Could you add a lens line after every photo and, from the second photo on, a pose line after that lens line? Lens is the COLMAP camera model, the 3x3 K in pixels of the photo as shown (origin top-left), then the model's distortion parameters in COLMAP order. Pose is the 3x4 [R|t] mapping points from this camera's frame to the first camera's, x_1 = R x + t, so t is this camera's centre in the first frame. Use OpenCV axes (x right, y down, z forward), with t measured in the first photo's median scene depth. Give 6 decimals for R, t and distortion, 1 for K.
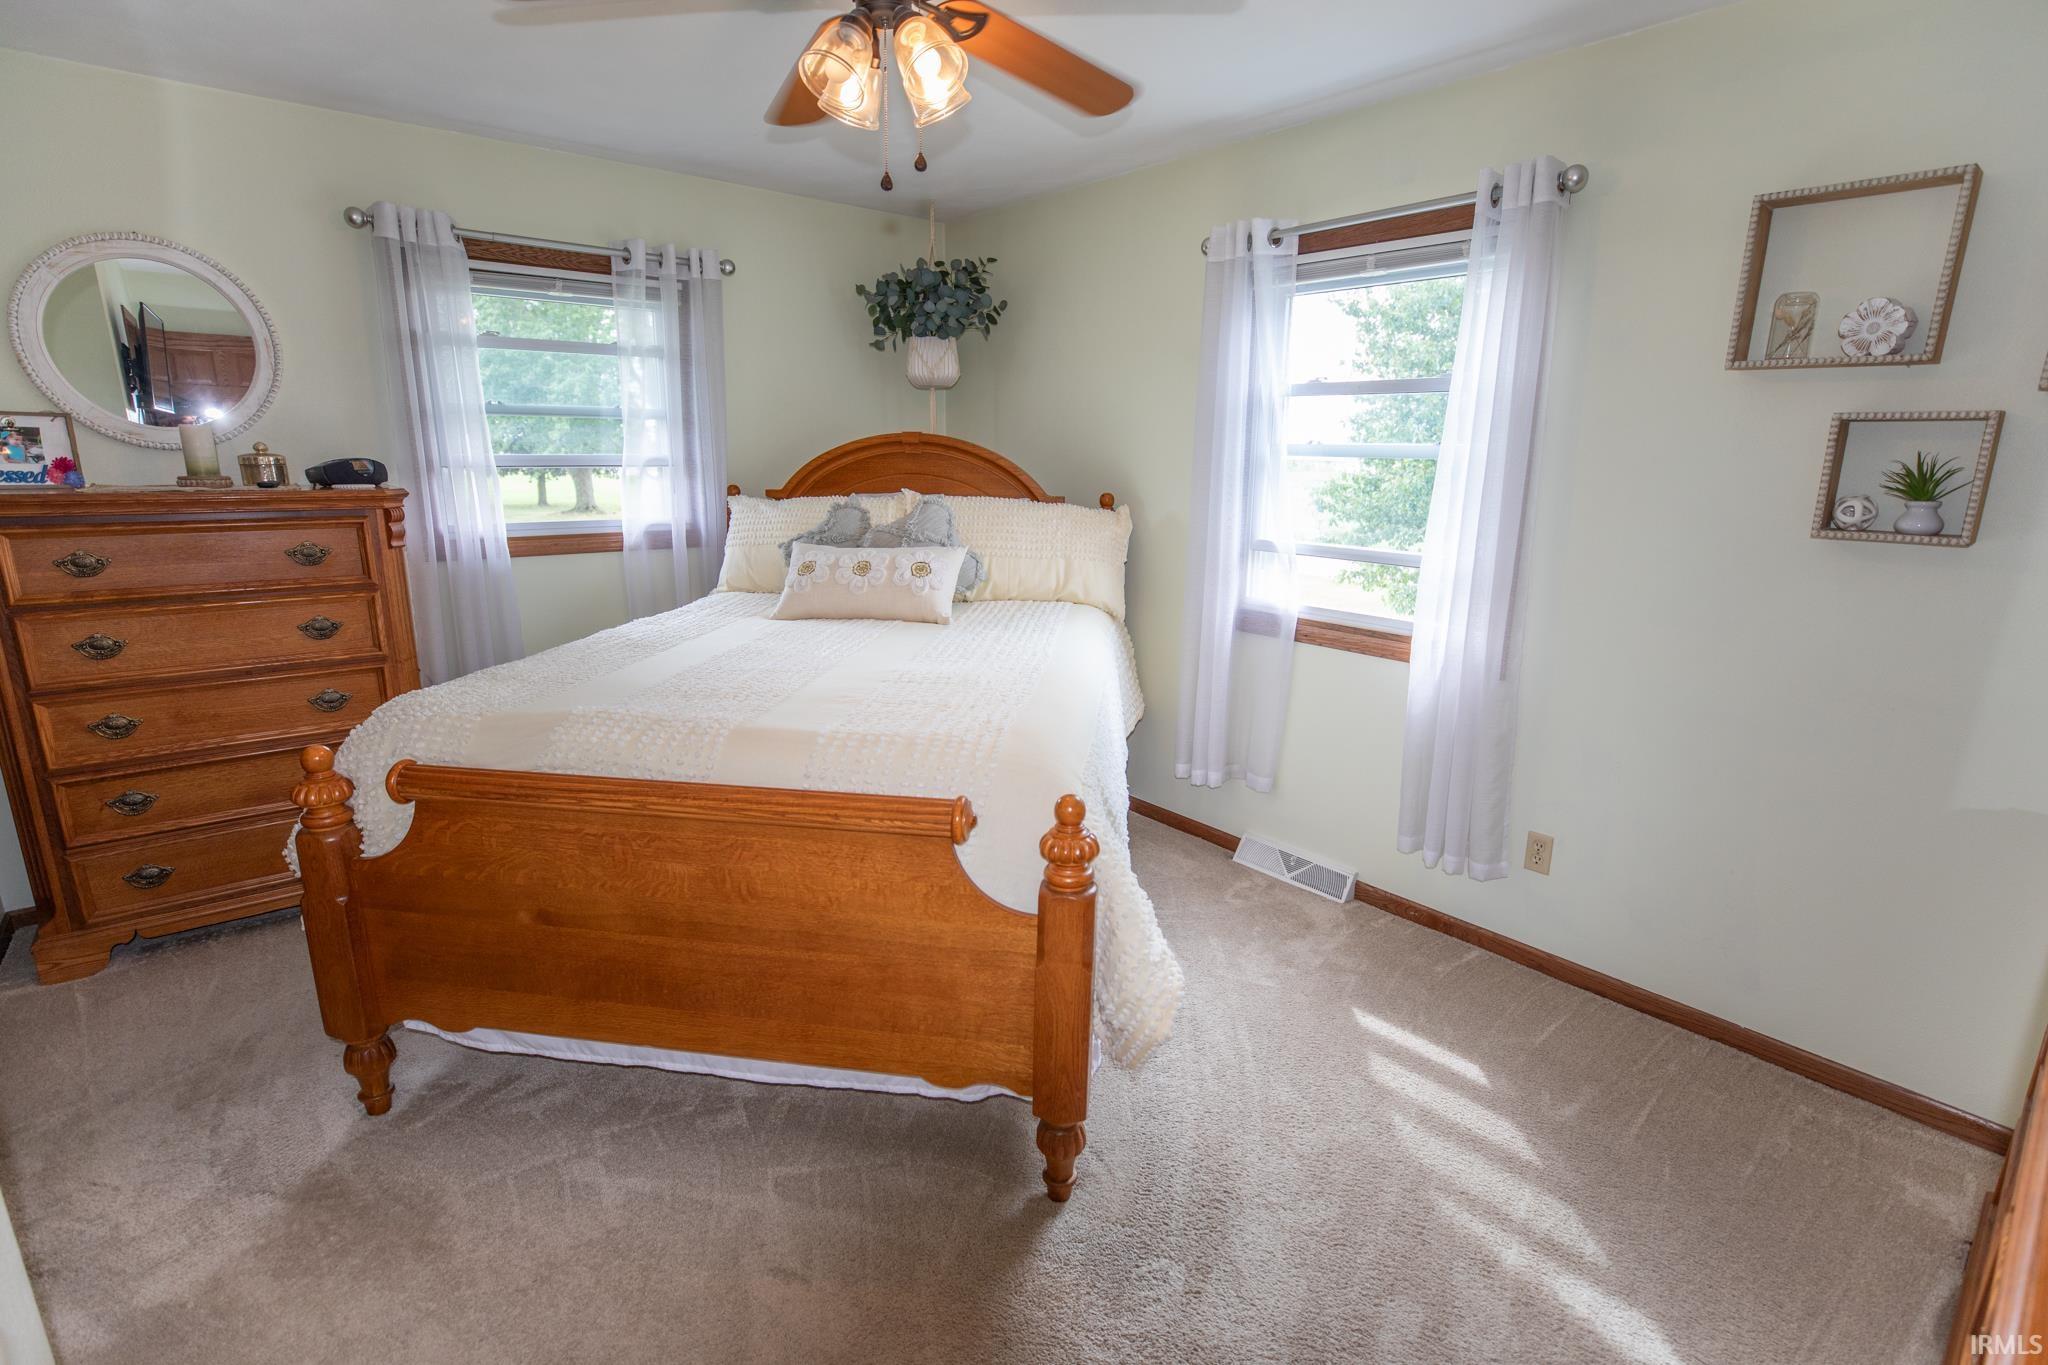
lens RADIAL K [[986.1, 0, 1024.0], [0, 986.1, 682.5], [0, 0, 1]] dist [0.004042, 0.000629]
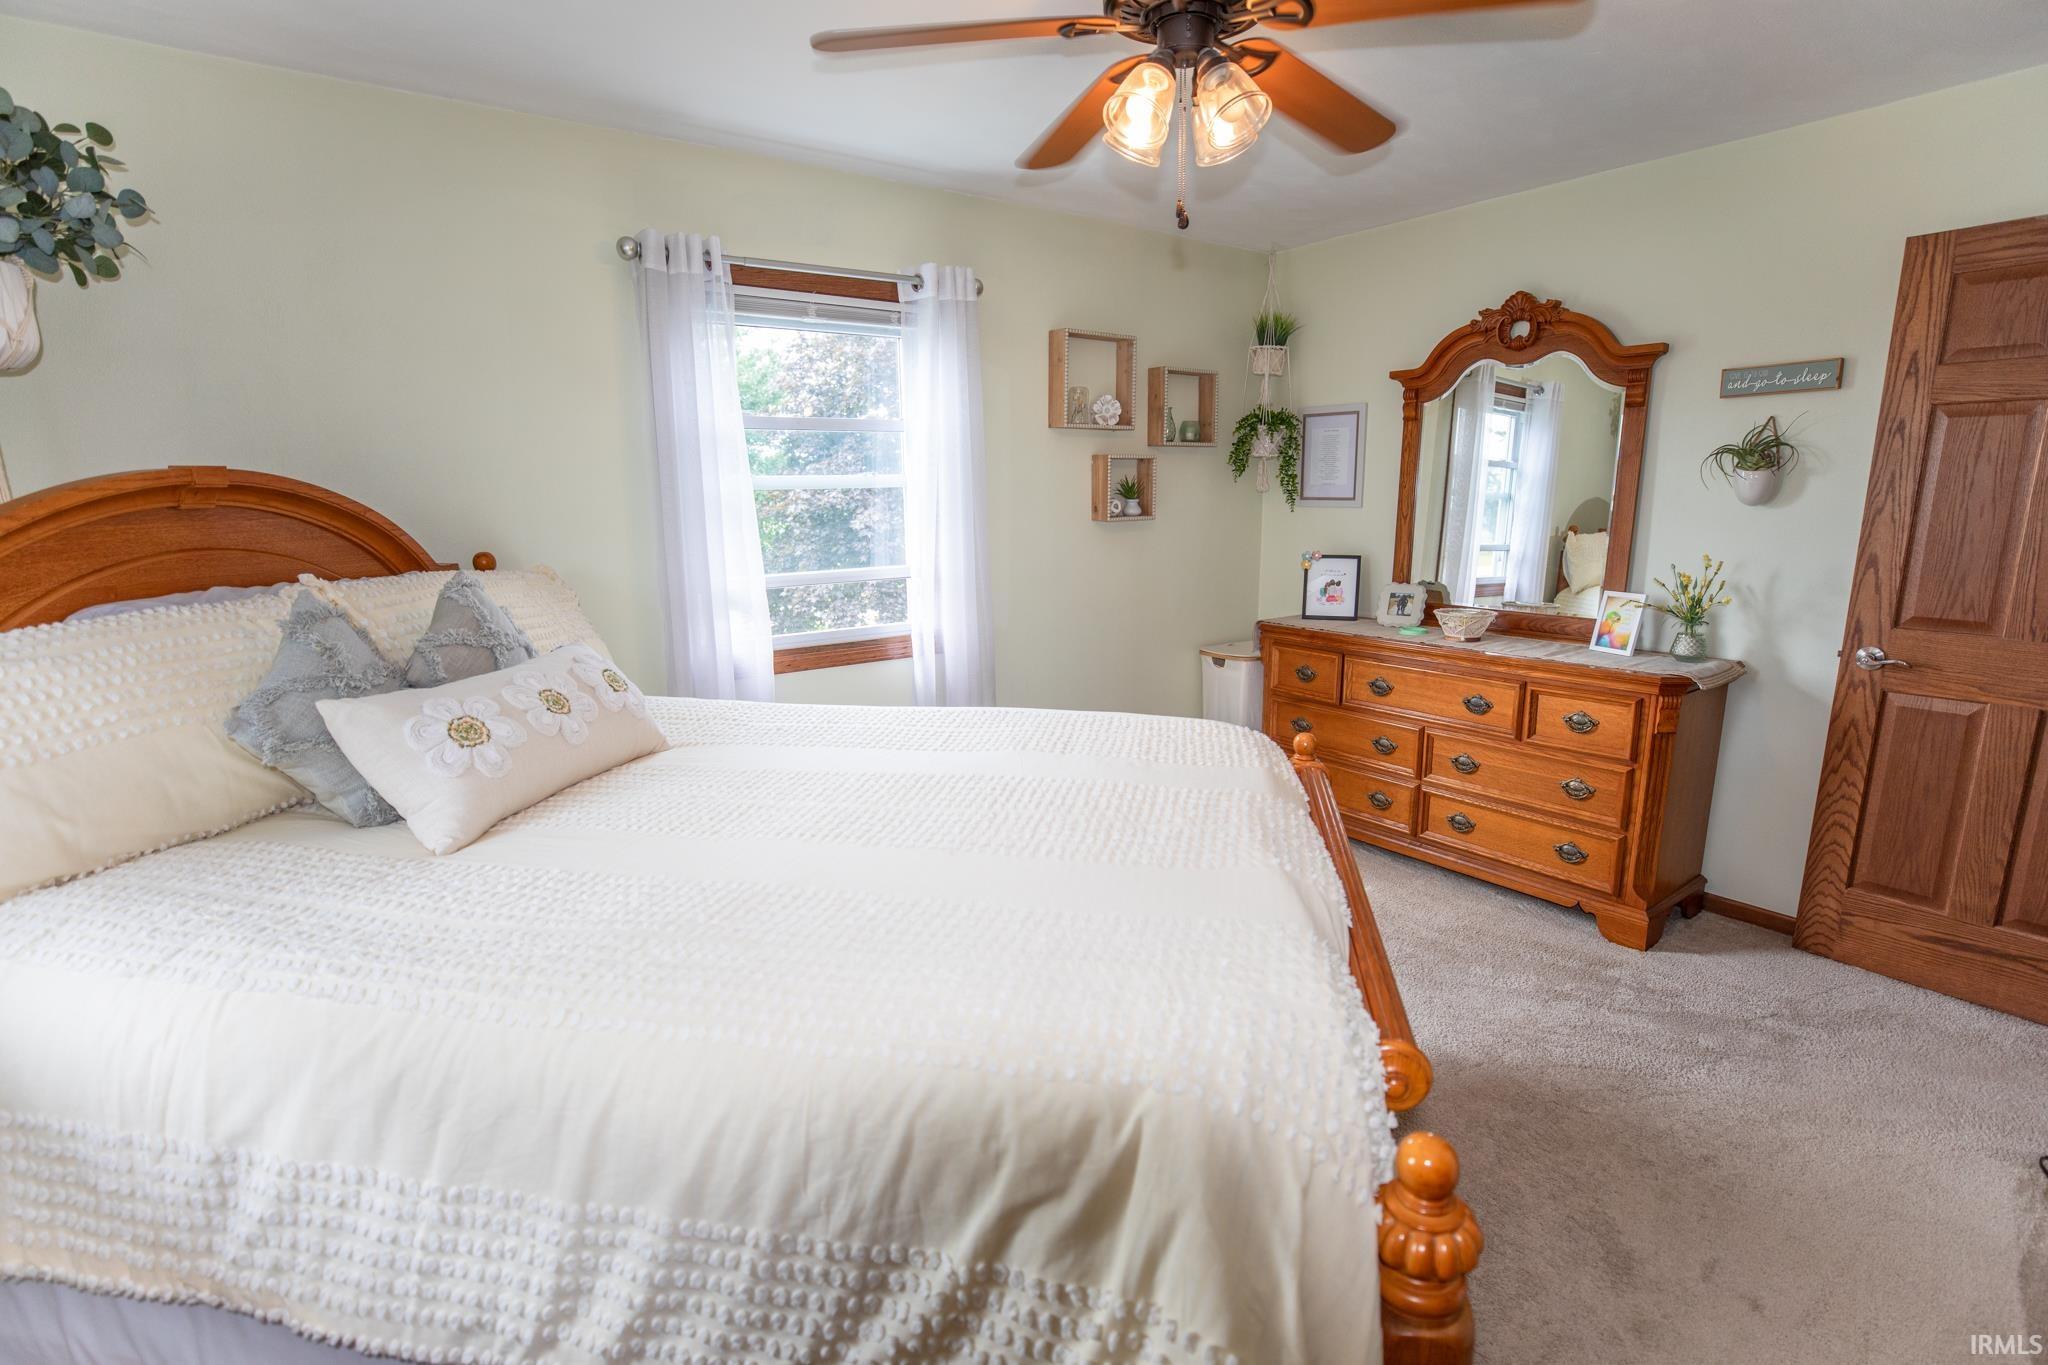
lens RADIAL K [[978.2, 0, 1024.0], [0, 978.2, 682.5], [0, 0, 1]] dist [-0.002539, -0.000227]
pose [[0.053068, -0.207990, 0.976690, -0.957272], [0.257383, 0.947871, 0.187868, -0.226487], [-0.964851, 0.241414, 0.103835, 0.955998]]
